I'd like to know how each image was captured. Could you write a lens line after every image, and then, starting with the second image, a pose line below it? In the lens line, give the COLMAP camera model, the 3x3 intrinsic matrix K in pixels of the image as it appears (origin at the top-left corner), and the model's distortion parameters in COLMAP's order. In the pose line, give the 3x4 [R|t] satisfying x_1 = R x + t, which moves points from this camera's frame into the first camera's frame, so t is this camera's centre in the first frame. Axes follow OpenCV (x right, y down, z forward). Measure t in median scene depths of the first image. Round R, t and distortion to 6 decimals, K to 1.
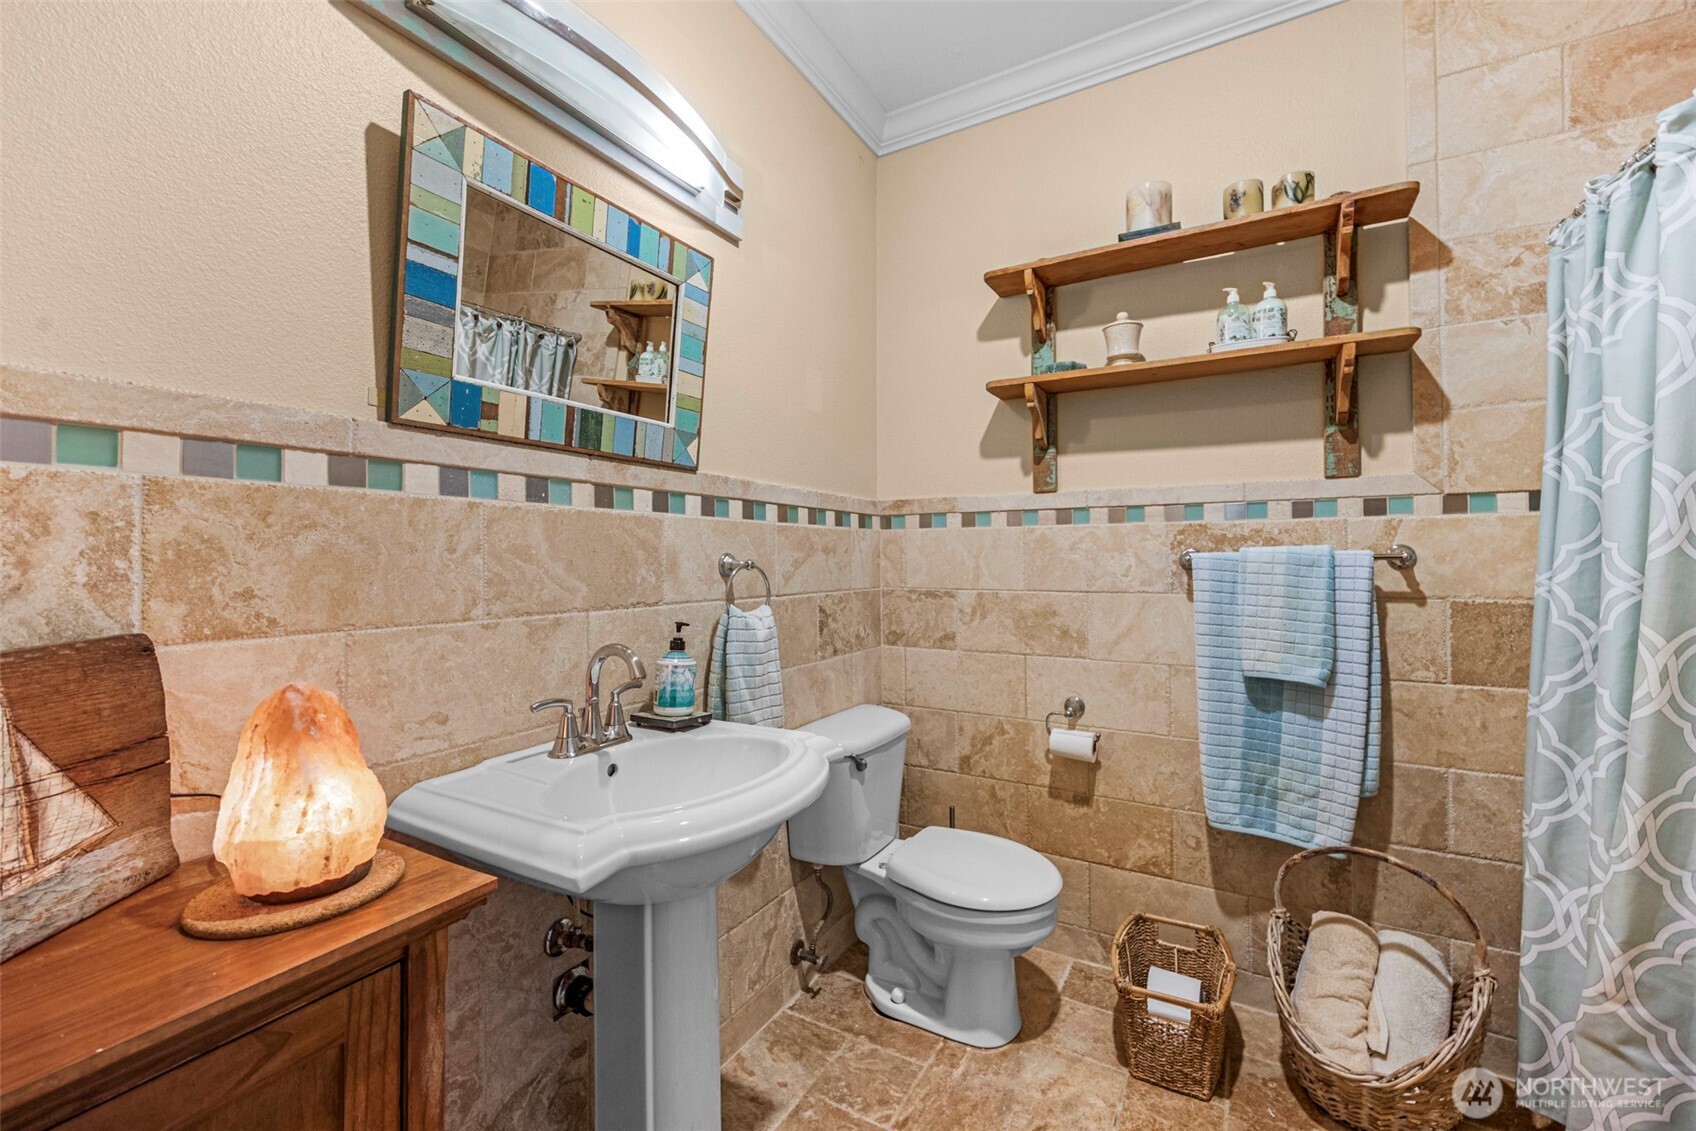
lens RADIAL K [[681.5, 0, 829.2], [0, 681.5, 555.6], [0, 0, 1]] dist [-0.001660, -0.000013]
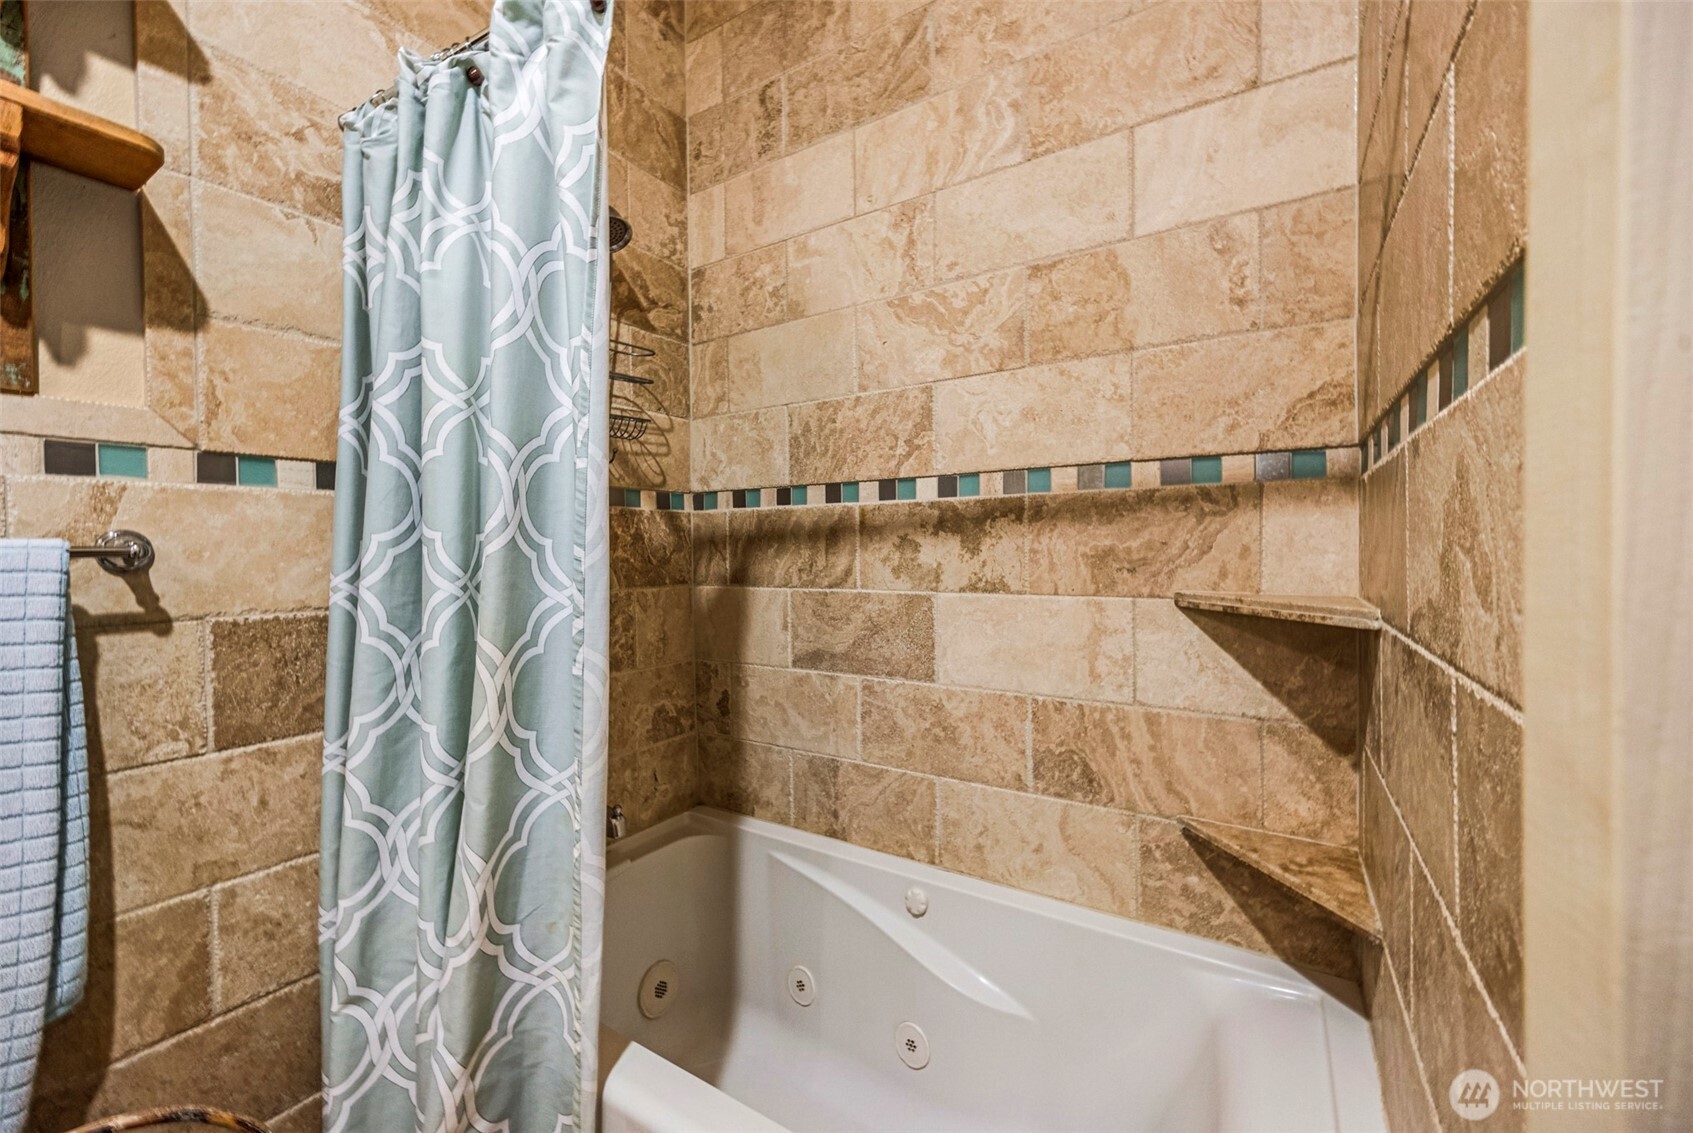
lens RADIAL K [[680.3, 0, 827.7], [0, 680.3, 556.6], [0, 0, 1]] dist [-0.001660, -0.000013]
pose [[0.043252, -0.008881, 0.999025, 0.312361], [0.003840, 0.999955, 0.008723, 0.003058], [-0.999057, 0.003459, 0.043284, 0.406218]]
